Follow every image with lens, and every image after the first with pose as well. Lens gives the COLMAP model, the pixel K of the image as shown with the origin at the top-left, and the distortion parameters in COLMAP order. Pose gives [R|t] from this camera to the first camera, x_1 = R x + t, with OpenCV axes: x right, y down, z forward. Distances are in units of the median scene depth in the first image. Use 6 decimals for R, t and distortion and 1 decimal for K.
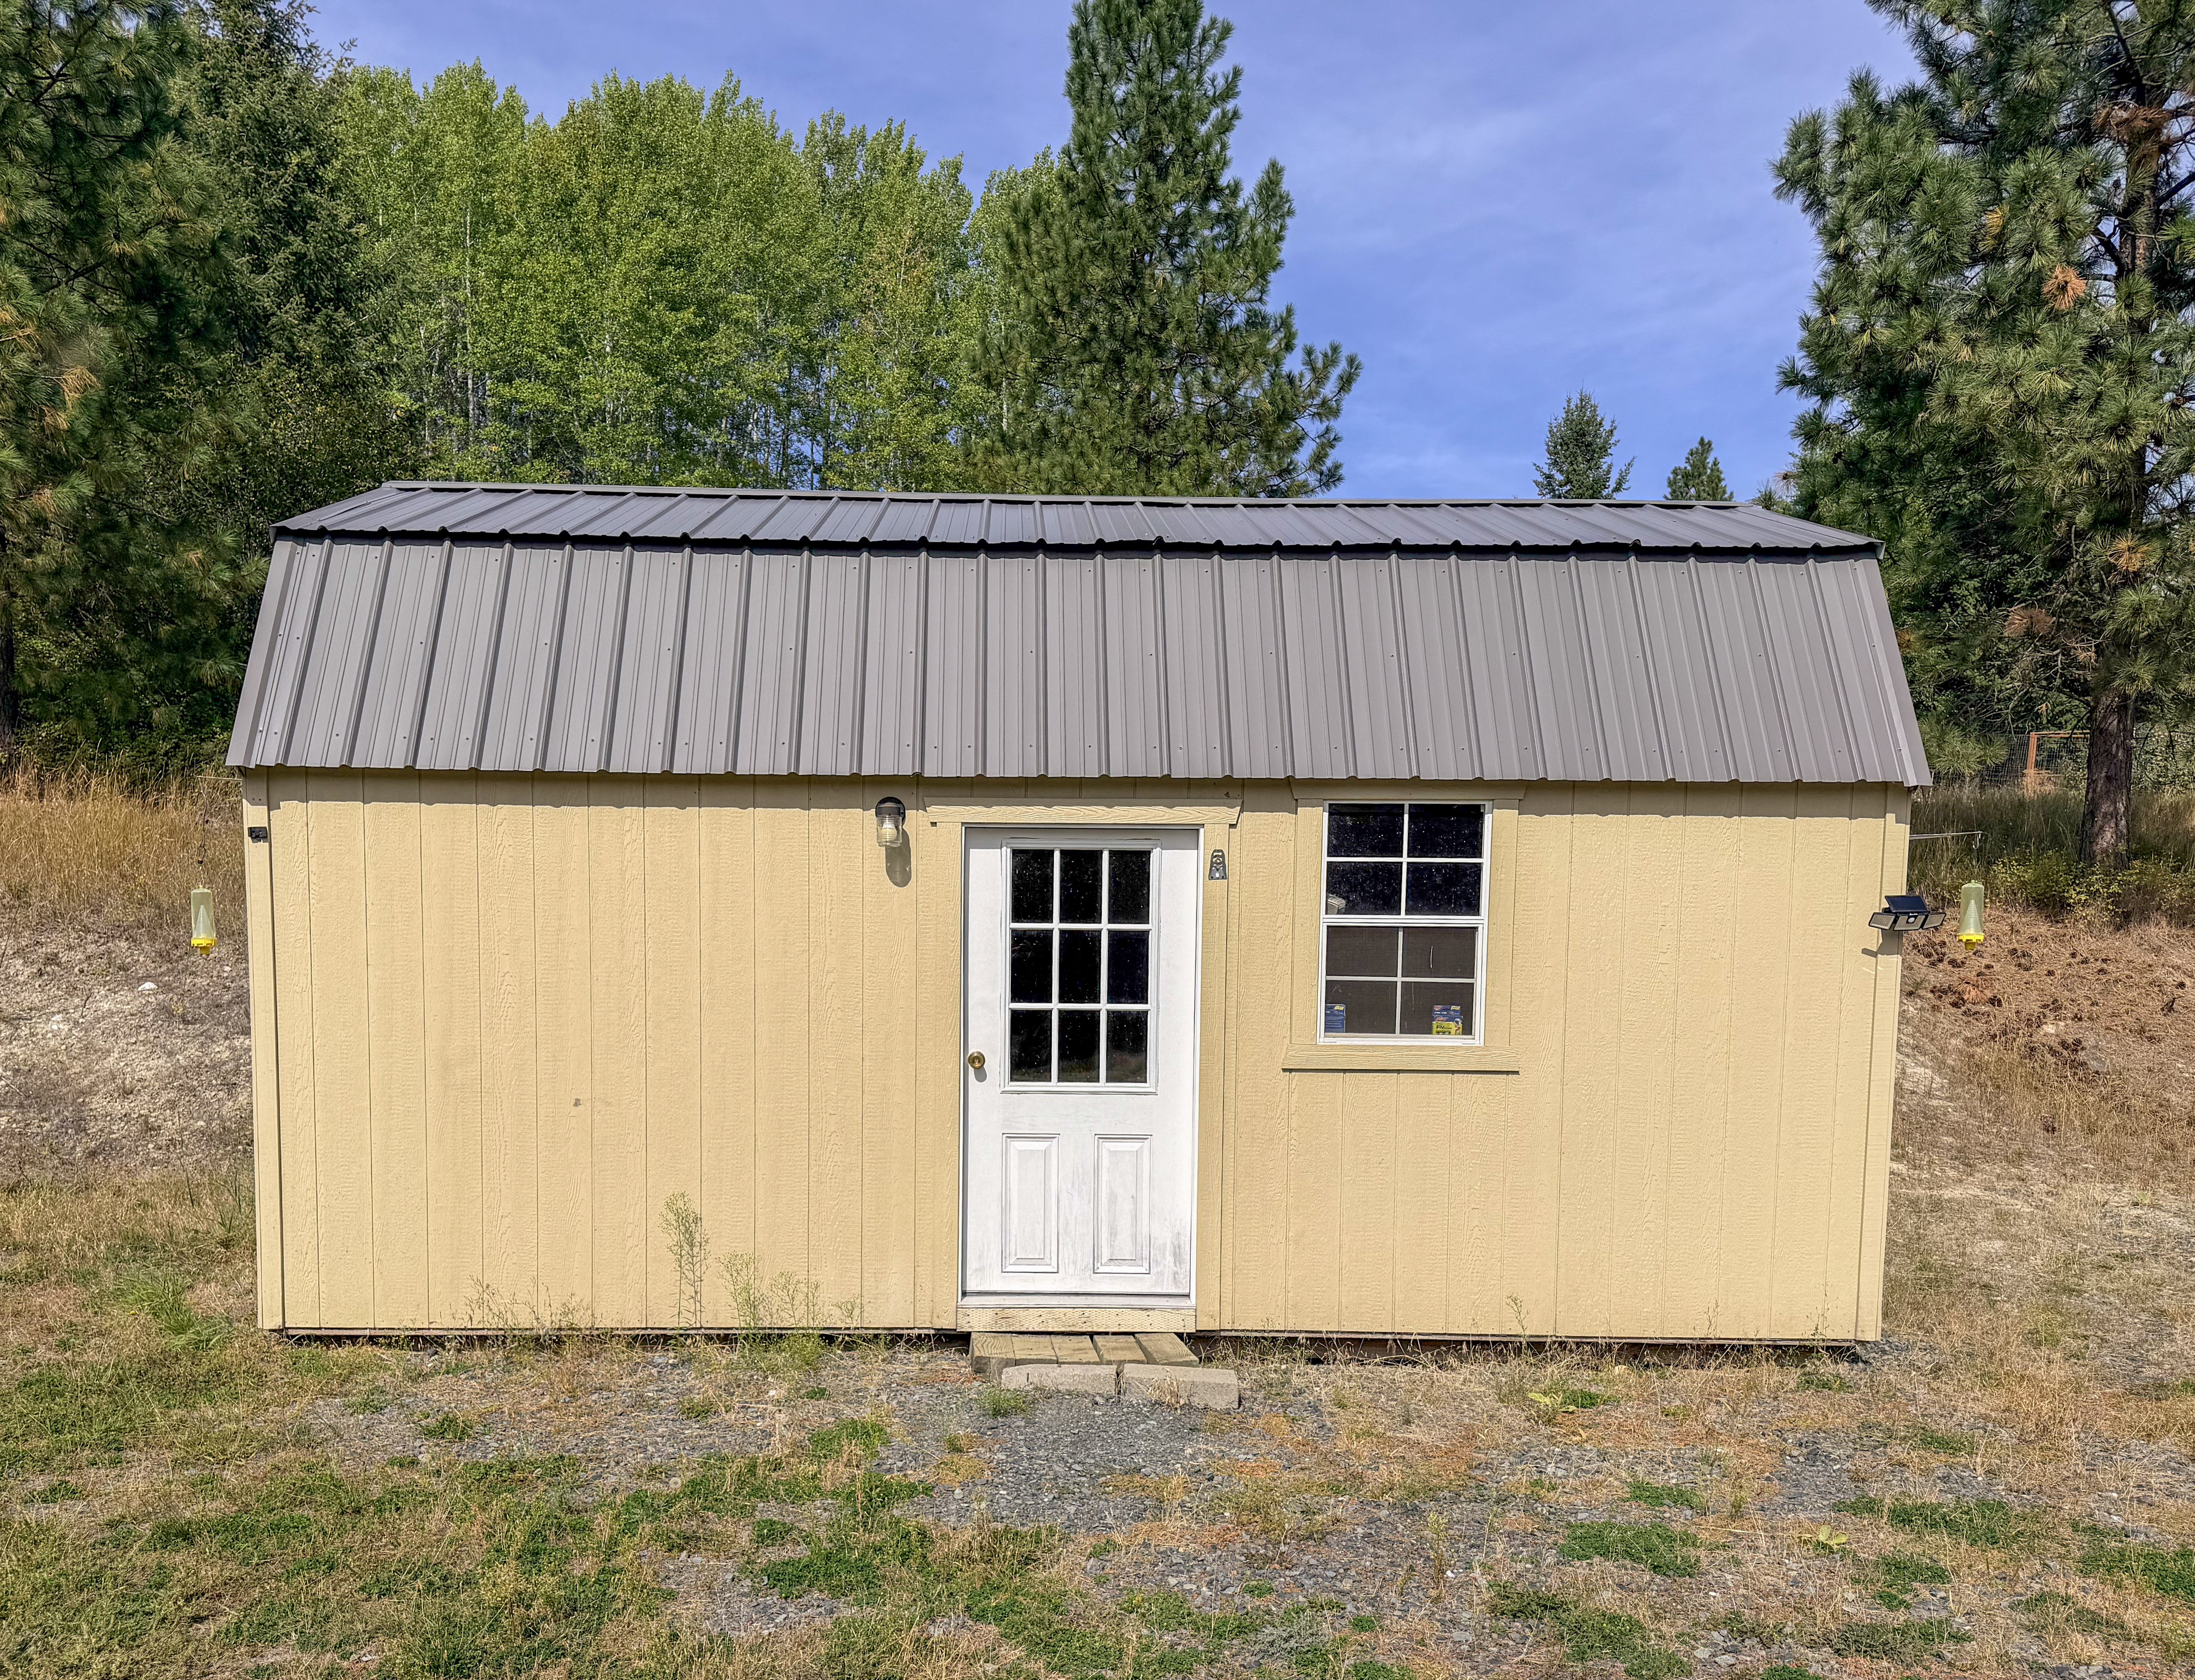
lens RADIAL K [[1660.0, 0, 1094.7], [0, 1660.0, 1100.5], [0, 0, 1]] dist [0.058355, -0.056806]
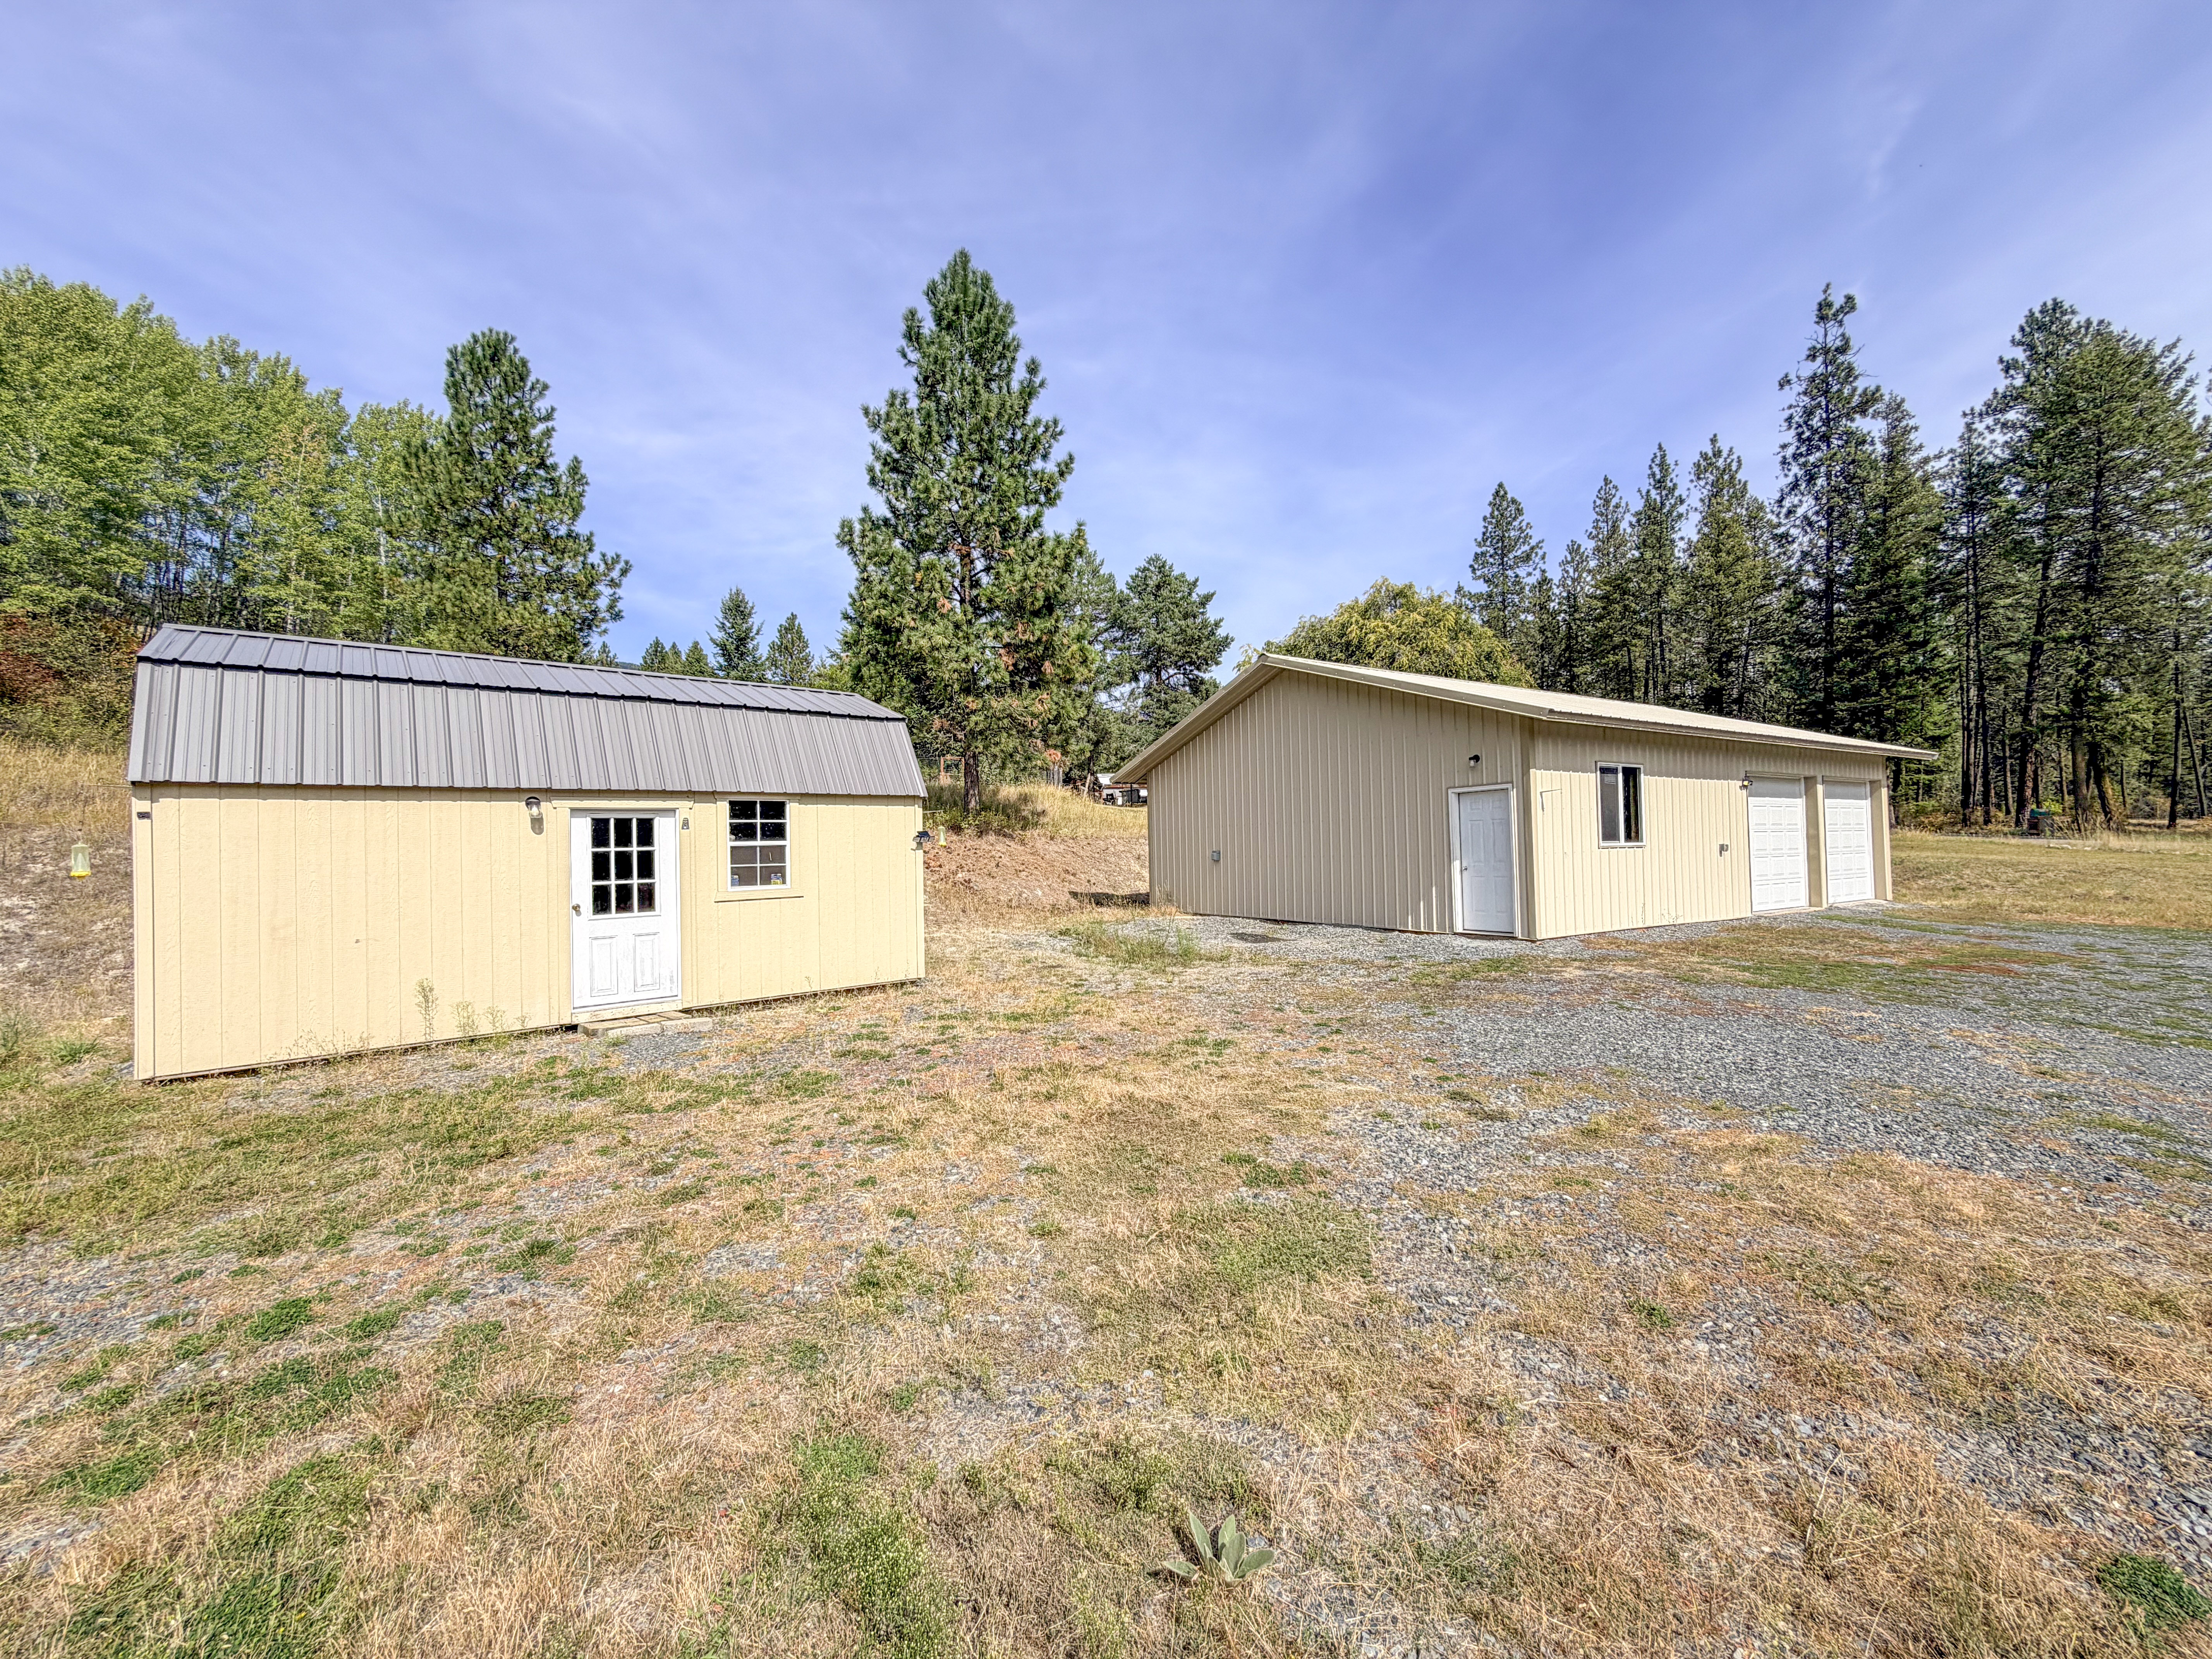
lens RADIAL K [[892.7, 0, 1096.0], [0, 892.7, 831.4], [0, 0, 1]] dist [0.001174, 0.000291]
pose [[0.778578, -0.019447, 0.627246, -0.149775], [0.088157, 0.992998, -0.078639, 0.017745], [-0.621325, 0.116523, 0.774841, -0.235926]]
